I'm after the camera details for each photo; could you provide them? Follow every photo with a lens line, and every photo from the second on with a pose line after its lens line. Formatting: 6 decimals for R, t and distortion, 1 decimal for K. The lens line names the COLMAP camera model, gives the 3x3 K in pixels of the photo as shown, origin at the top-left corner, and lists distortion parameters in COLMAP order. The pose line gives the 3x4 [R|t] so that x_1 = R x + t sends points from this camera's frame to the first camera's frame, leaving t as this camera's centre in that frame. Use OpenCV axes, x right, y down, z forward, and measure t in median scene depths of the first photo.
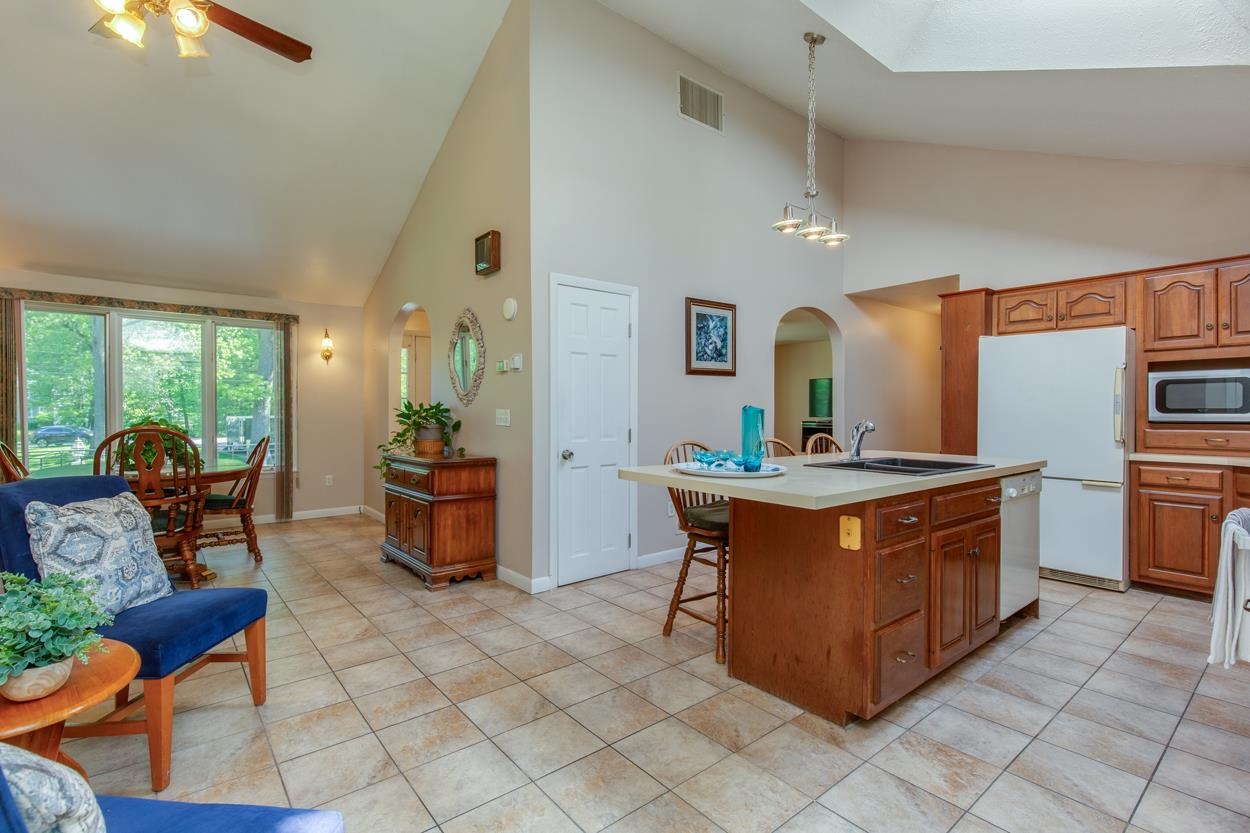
lens RADIAL K [[576.2, 0, 615.1], [0, 576.2, 414.8], [0, 0, 1]] dist [0.002739, -0.000934]
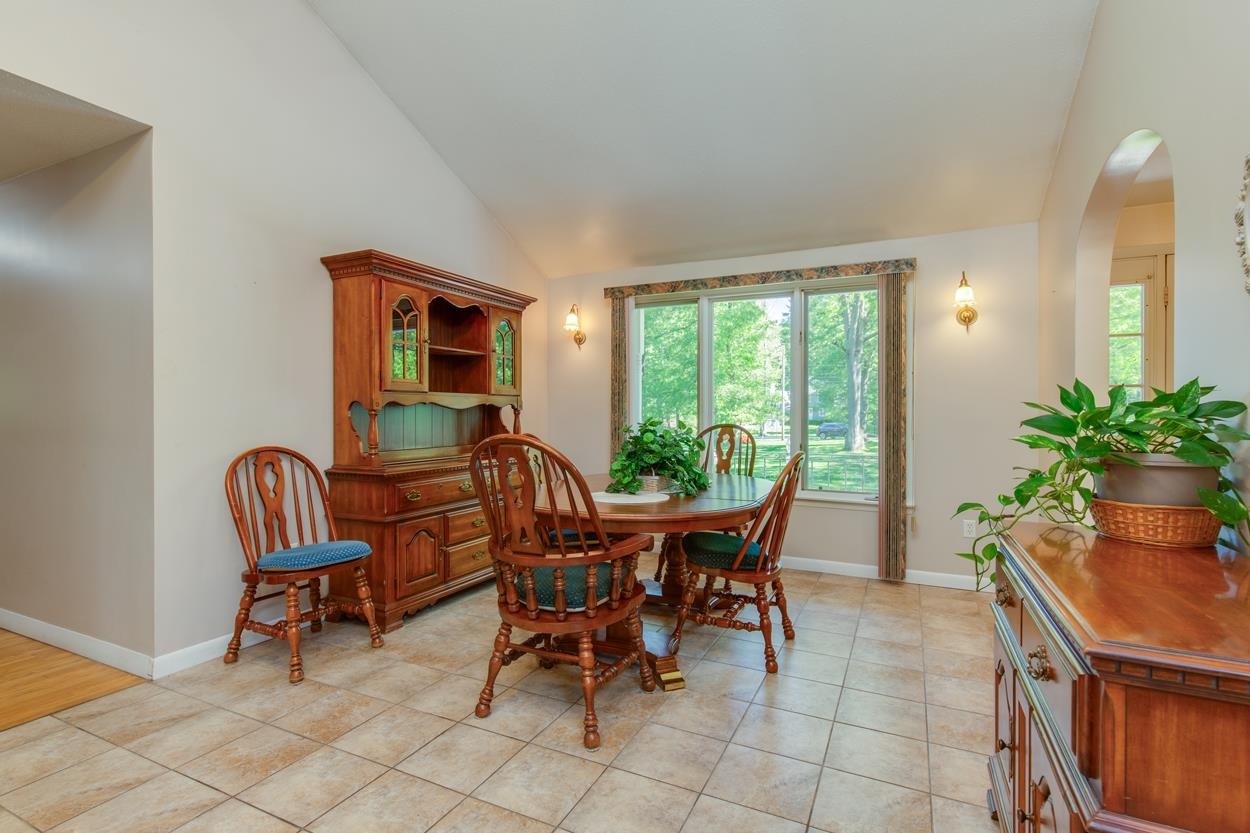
lens RADIAL K [[576.2, 0, 640.0], [0, 576.2, 411.3], [0, 0, 1]] dist [0.002739, -0.000934]
pose [[0.441514, -0.001381, -0.897253, -0.155122], [-0.004354, 0.999984, -0.003682, -0.003086], [0.897244, 0.005532, 0.441501, 0.589481]]
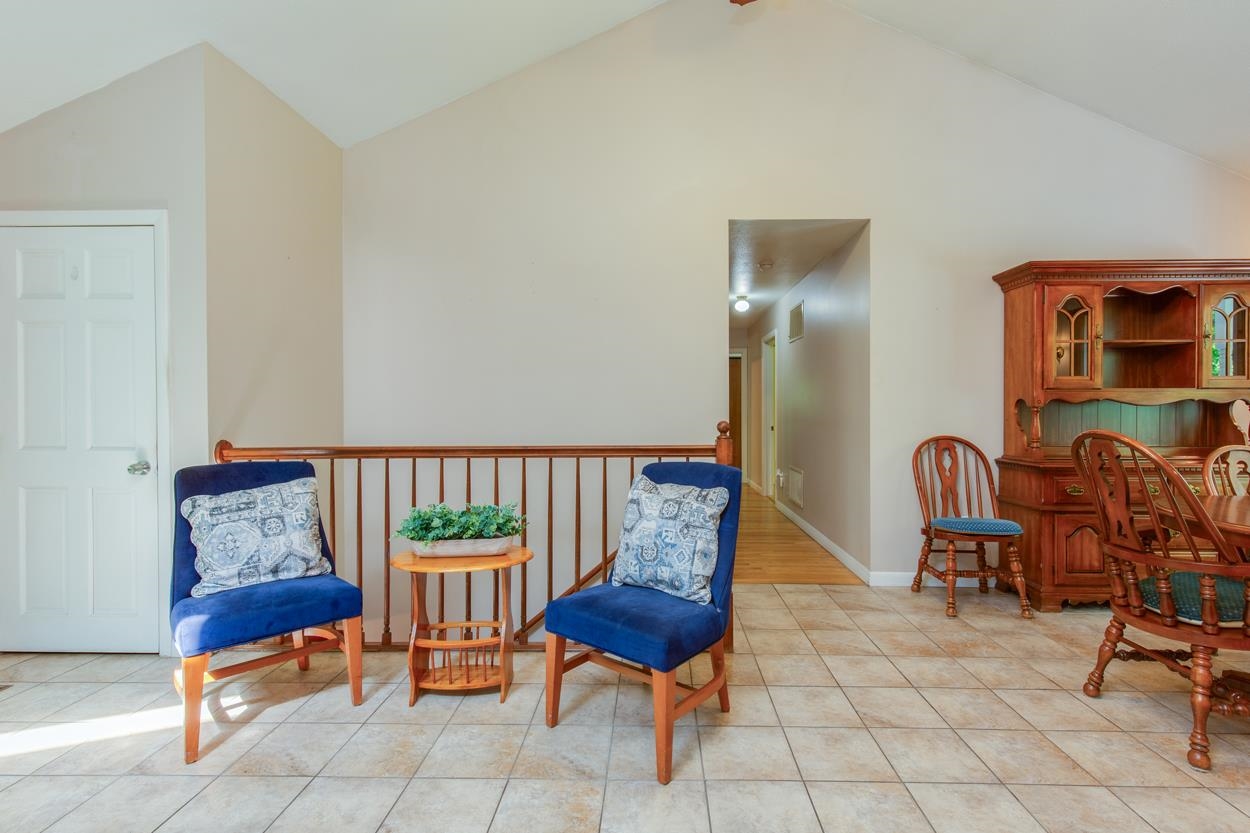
lens RADIAL K [[597.6, 0, 637.6], [0, 597.6, 407.6], [0, 0, 1]] dist [0.013002, -0.001759]
pose [[-0.649872, -0.000143, -0.760044, 0.010213], [-0.006059, 0.999969, 0.004993, -0.005575], [0.760019, 0.007850, -0.649853, 0.716140]]
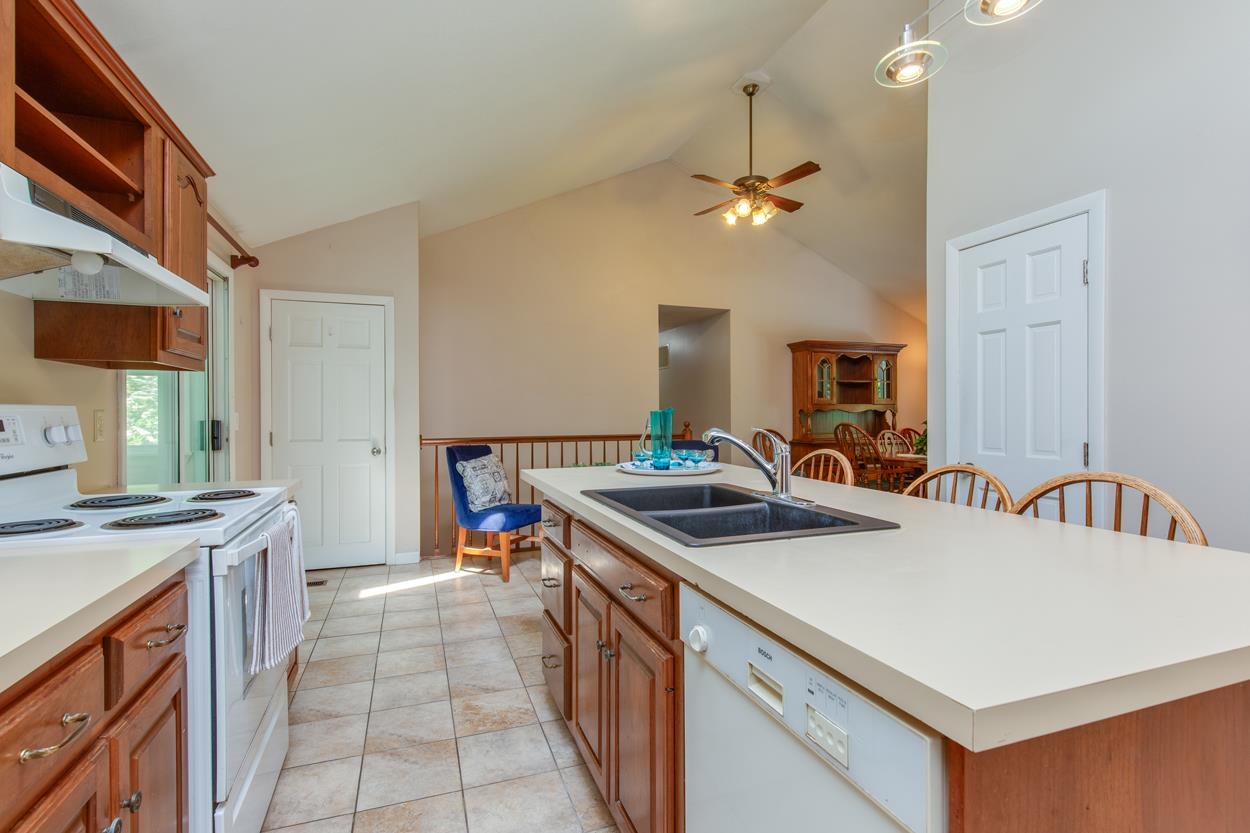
lens RADIAL K [[597.6, 0, 622.2], [0, 597.6, 418.6], [0, 0, 1]] dist [0.013002, -0.001759]
pose [[-0.333457, 0.003509, -0.942759, 0.650072], [-0.000660, 0.999992, 0.003956, 0.001208], [0.942765, 0.001941, -0.333452, 0.663920]]
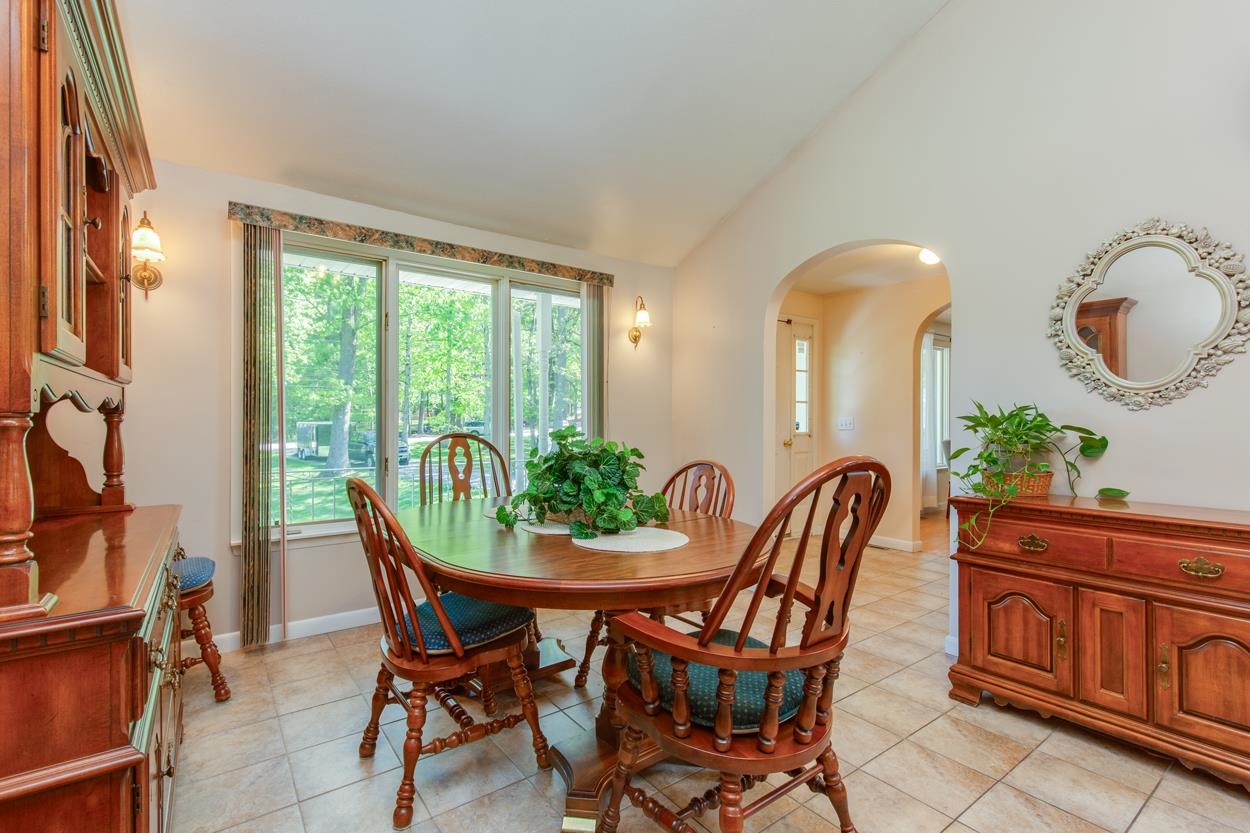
lens RADIAL K [[576.2, 0, 621.3], [0, 576.2, 407.4], [0, 0, 1]] dist [0.002739, -0.000934]
pose [[0.998772, 0.002969, -0.049450, -0.650789], [-0.004183, 0.999692, -0.024478, -0.002361], [0.049362, 0.024654, 0.998477, 0.428046]]
